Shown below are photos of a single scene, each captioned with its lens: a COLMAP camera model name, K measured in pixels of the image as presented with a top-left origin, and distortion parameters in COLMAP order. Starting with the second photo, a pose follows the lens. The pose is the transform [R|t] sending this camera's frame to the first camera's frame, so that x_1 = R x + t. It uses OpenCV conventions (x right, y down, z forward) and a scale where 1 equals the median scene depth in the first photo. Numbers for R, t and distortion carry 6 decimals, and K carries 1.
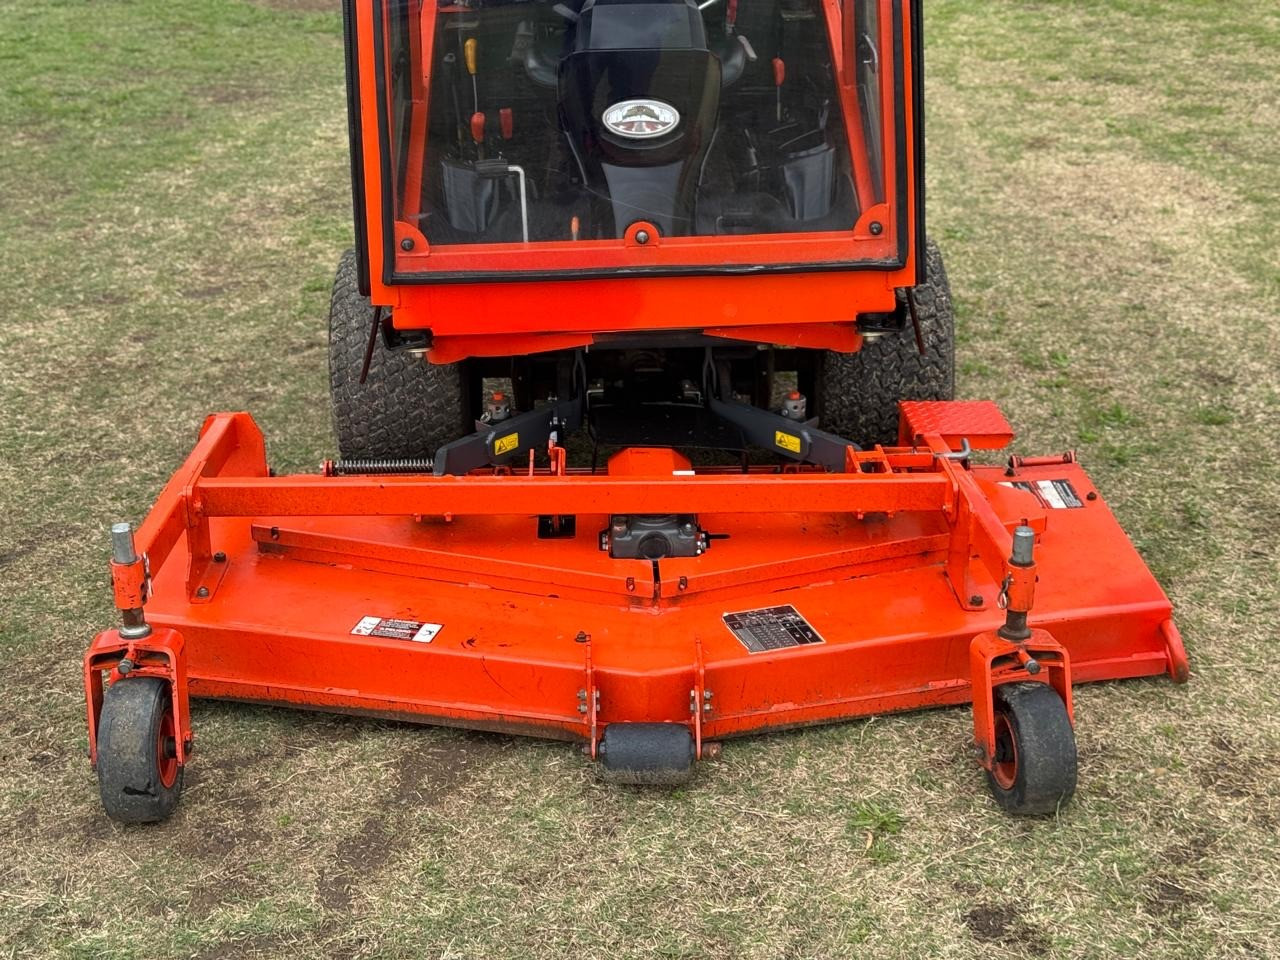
lens RADIAL K [[1781.9, 0, 639.8], [0, 1781.9, 490.6], [0, 0, 1]] dist [0.199159, -0.432758]
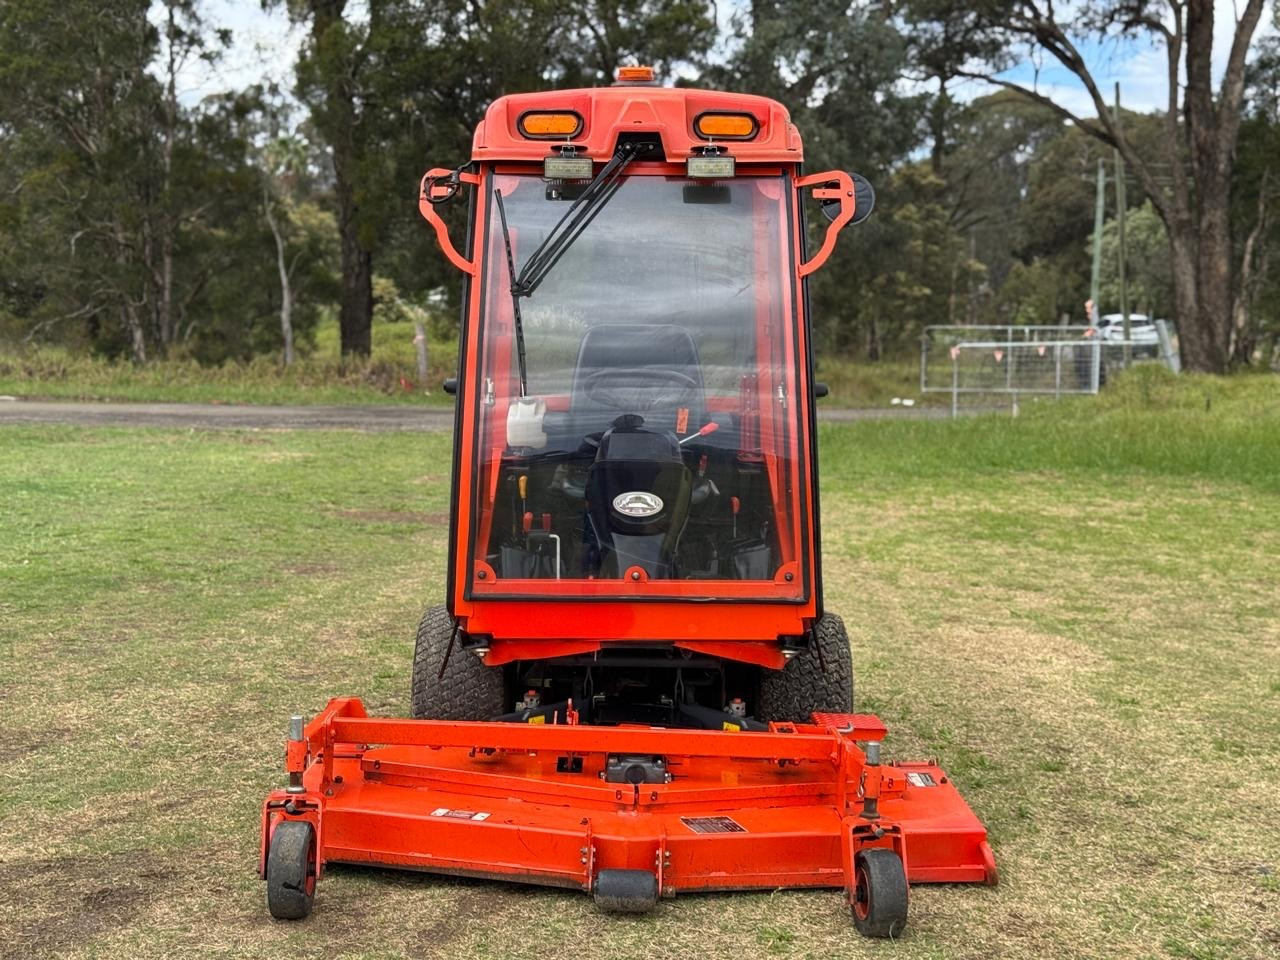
lens RADIAL K [[1781.9, 0, 639.8], [0, 1781.9, 490.6], [0, 0, 1]] dist [0.199159, -0.432758]
pose [[0.999241, 0.038709, -0.004389, 0.005523], [-0.038153, 0.949617, -0.311081, 0.171415], [-0.007874, 0.311012, 0.950373, -0.306010]]
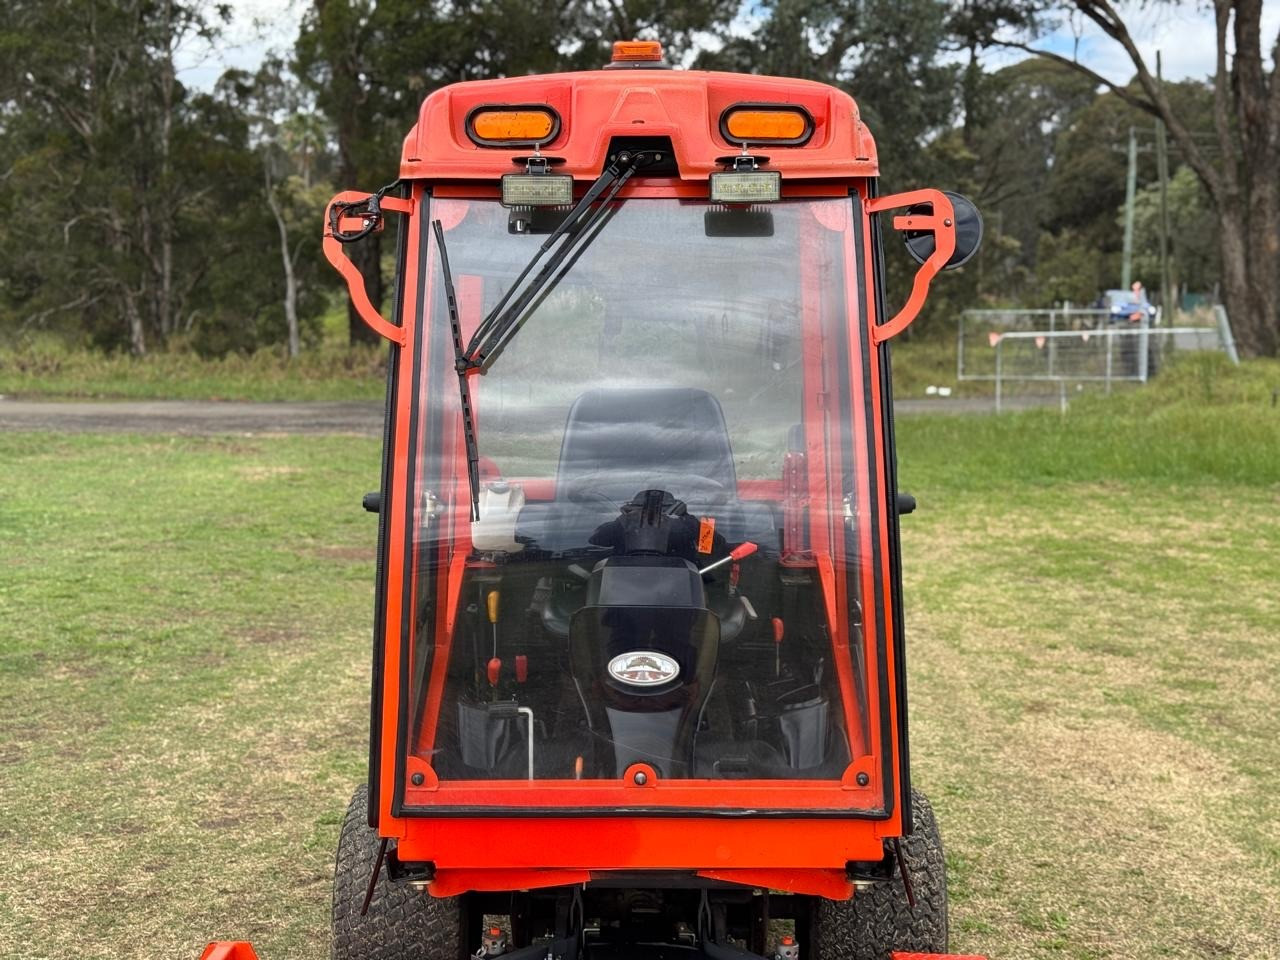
lens RADIAL K [[1781.9, 0, 639.8], [0, 1781.9, 490.6], [0, 0, 1]] dist [0.199159, -0.432758]
pose [[0.999329, 0.032172, -0.017515, 0.009122], [-0.035924, 0.954193, -0.297026, 0.006529], [0.007157, 0.297456, 0.954709, -0.037279]]
